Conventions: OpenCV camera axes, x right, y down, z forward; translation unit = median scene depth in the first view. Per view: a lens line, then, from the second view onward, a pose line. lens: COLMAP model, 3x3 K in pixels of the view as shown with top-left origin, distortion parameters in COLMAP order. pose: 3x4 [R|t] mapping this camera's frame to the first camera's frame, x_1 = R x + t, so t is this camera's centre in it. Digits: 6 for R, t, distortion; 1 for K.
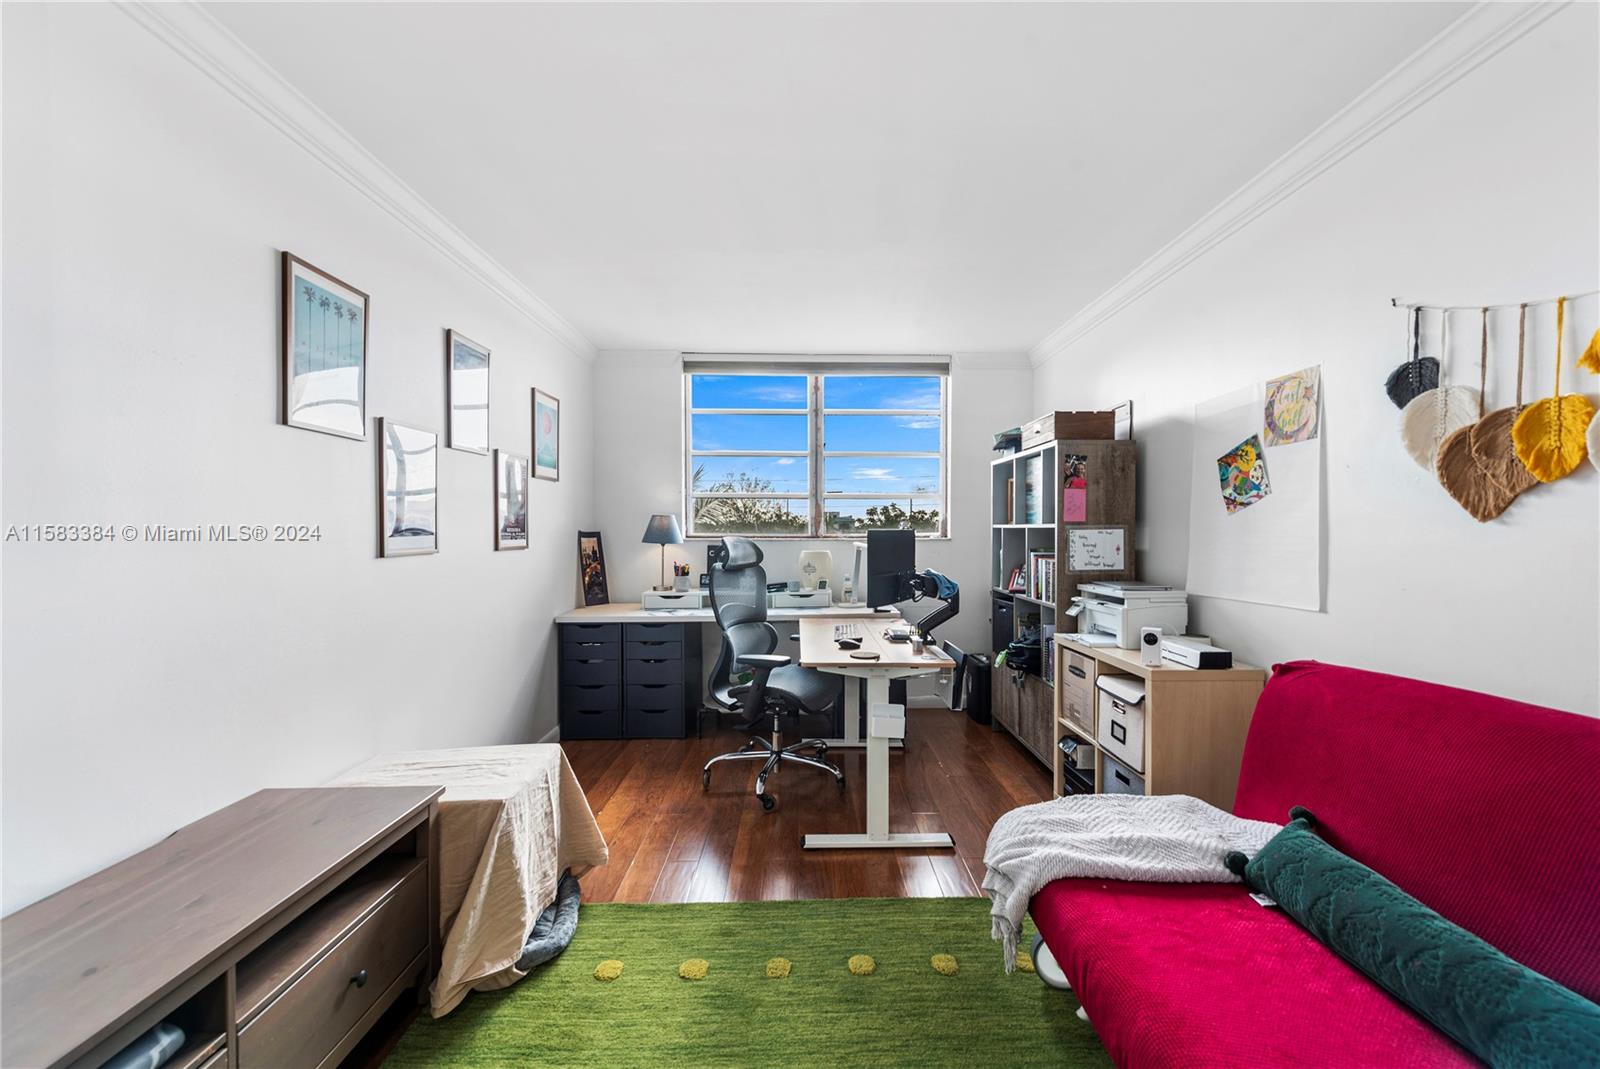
lens RADIAL K [[626.2, 0, 814.7], [0, 626.2, 535.4], [0, 0, 1]] dist [0.010504, -0.004272]
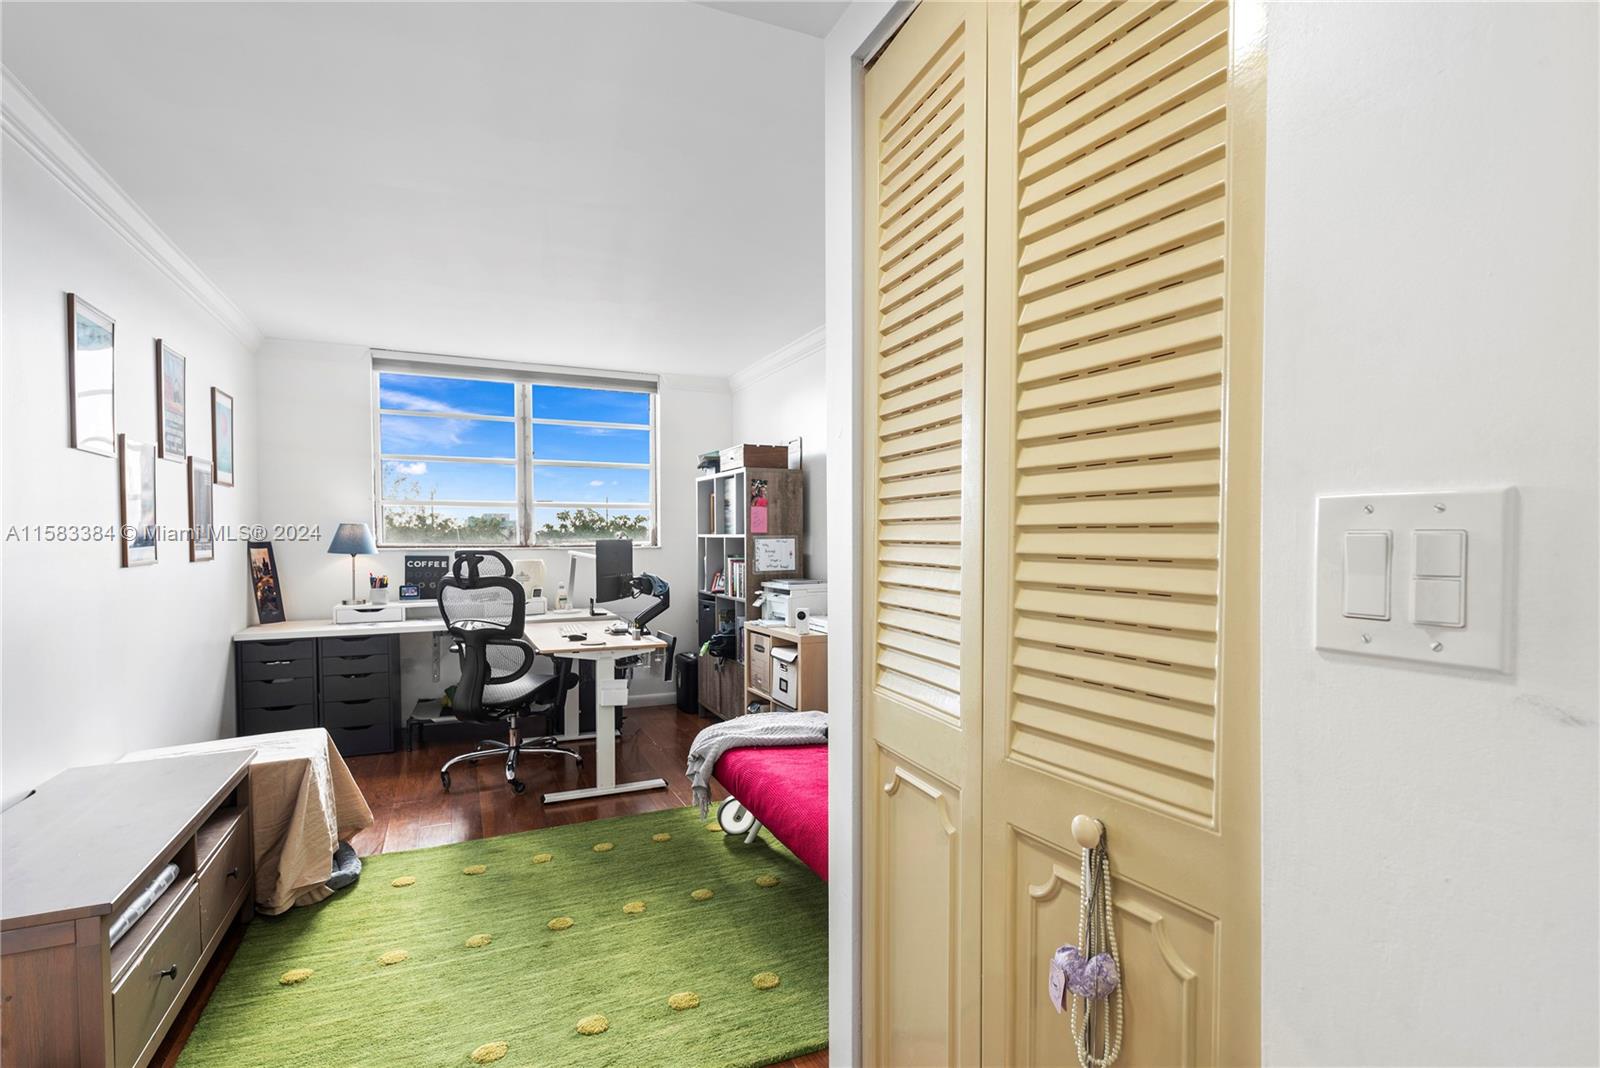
lens RADIAL K [[788.1, 0, 798.9], [0, 788.1, 570.3], [0, 0, 1]] dist [0.021035, 0.000086]
pose [[0.924117, -0.017476, 0.381709, -0.115952], [0.004830, 0.999408, 0.034064, 0.000143], [-0.382078, -0.029635, 0.923655, -0.489549]]
